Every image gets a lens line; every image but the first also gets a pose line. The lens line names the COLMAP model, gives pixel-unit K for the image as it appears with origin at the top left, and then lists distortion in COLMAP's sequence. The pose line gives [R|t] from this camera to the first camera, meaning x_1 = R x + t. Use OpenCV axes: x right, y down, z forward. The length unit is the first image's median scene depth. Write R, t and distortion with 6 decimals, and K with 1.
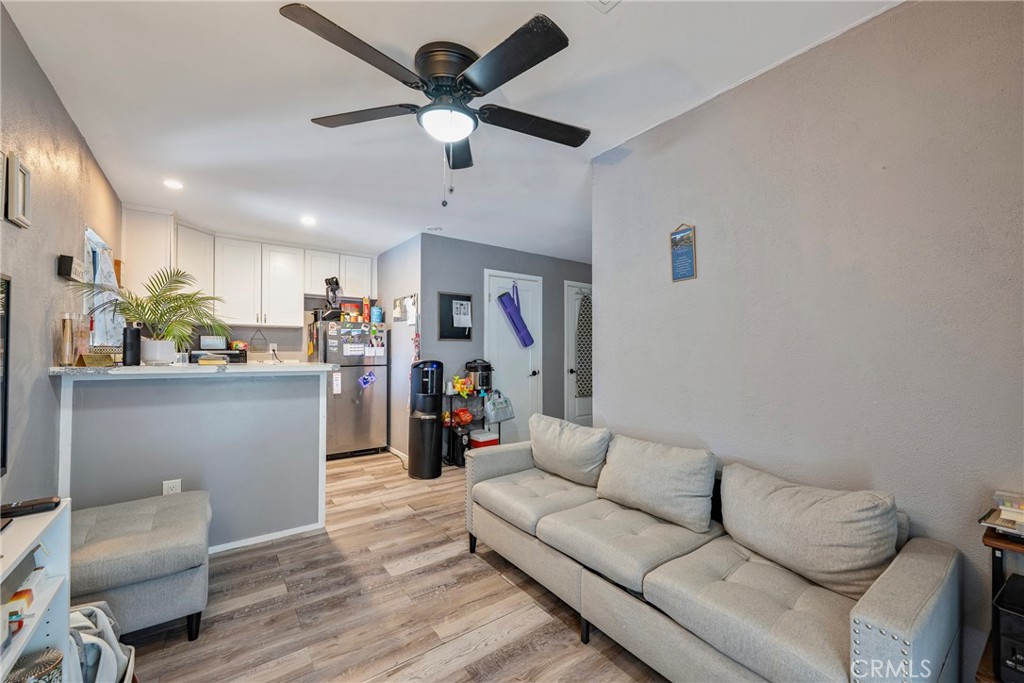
lens RADIAL K [[404.7, 0, 511.1], [0, 404.7, 348.4], [0, 0, 1]] dist [-0.001633, -0.000335]
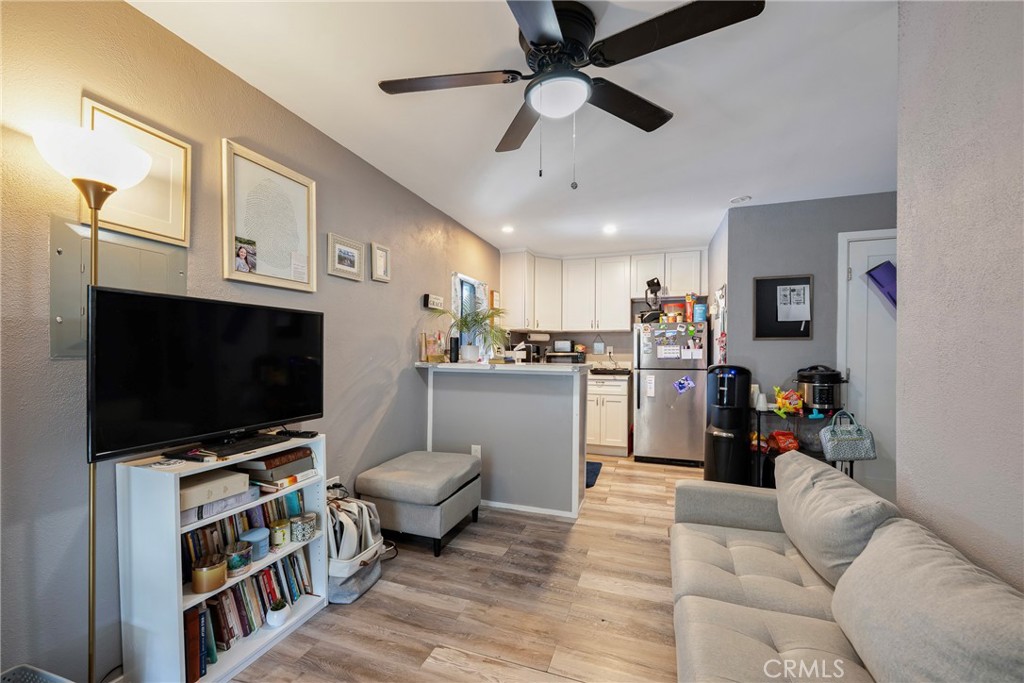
lens RADIAL K [[412.0, 0, 511.4], [0, 412.0, 356.6], [0, 0, 1]] dist [0.000130, -0.000026]
pose [[0.561158, 0.008332, -0.827667, 0.229094], [0.002962, 0.999923, 0.012074, 0.001636], [0.827704, -0.009227, 0.561090, 0.172030]]
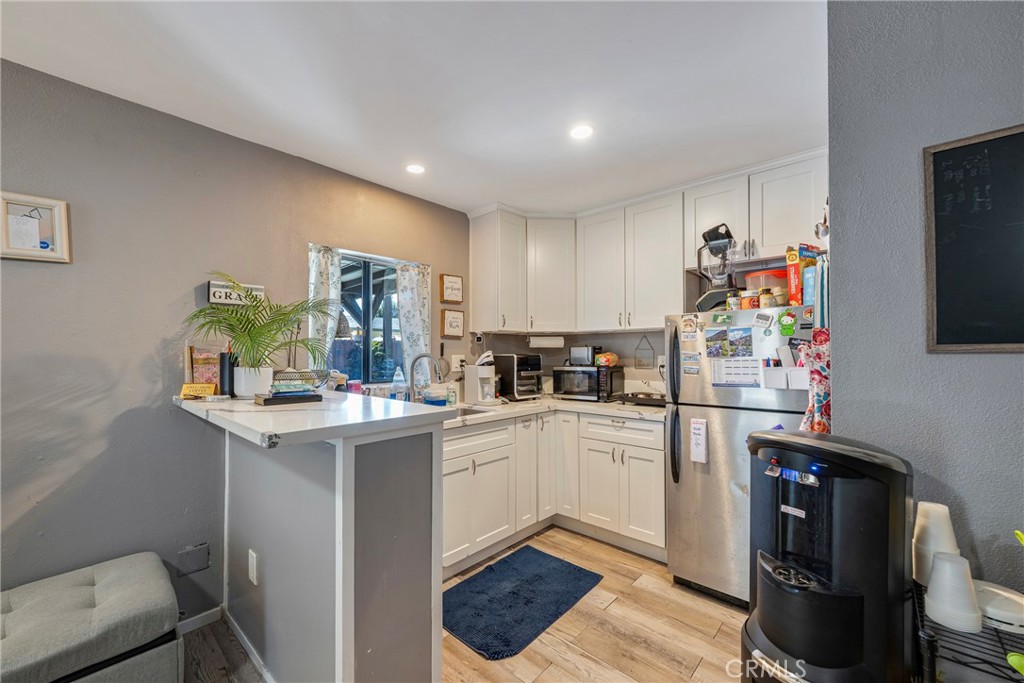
lens RADIAL K [[404.7, 0, 511.1], [0, 404.7, 348.4], [0, 0, 1]] dist [-0.001633, -0.000335]
pose [[0.198328, -0.013116, -0.980048, 0.001670], [0.011103, 0.999876, -0.011135, -0.022870], [0.980073, -0.008673, 0.198449, 0.750416]]
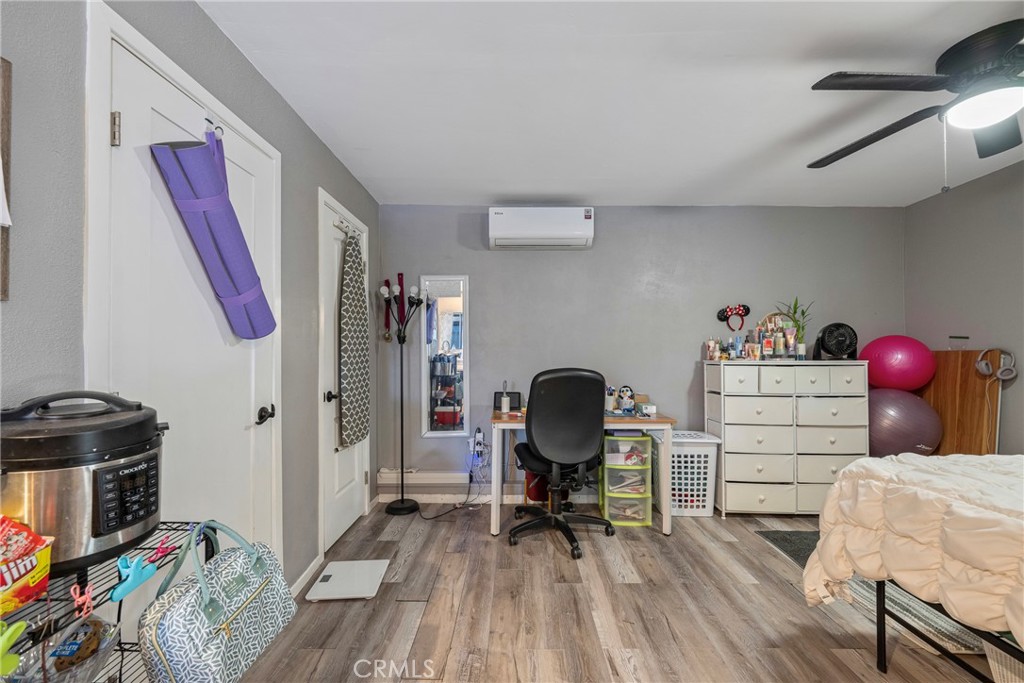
lens RADIAL K [[404.7, 0, 511.1], [0, 404.7, 348.4], [0, 0, 1]] dist [-0.001633, -0.000335]
pose [[0.596919, 0.004590, 0.802289, -0.119539], [-0.008308, 0.999965, 0.000460, 0.002098], [-0.802259, -0.006940, 0.596936, 0.763923]]
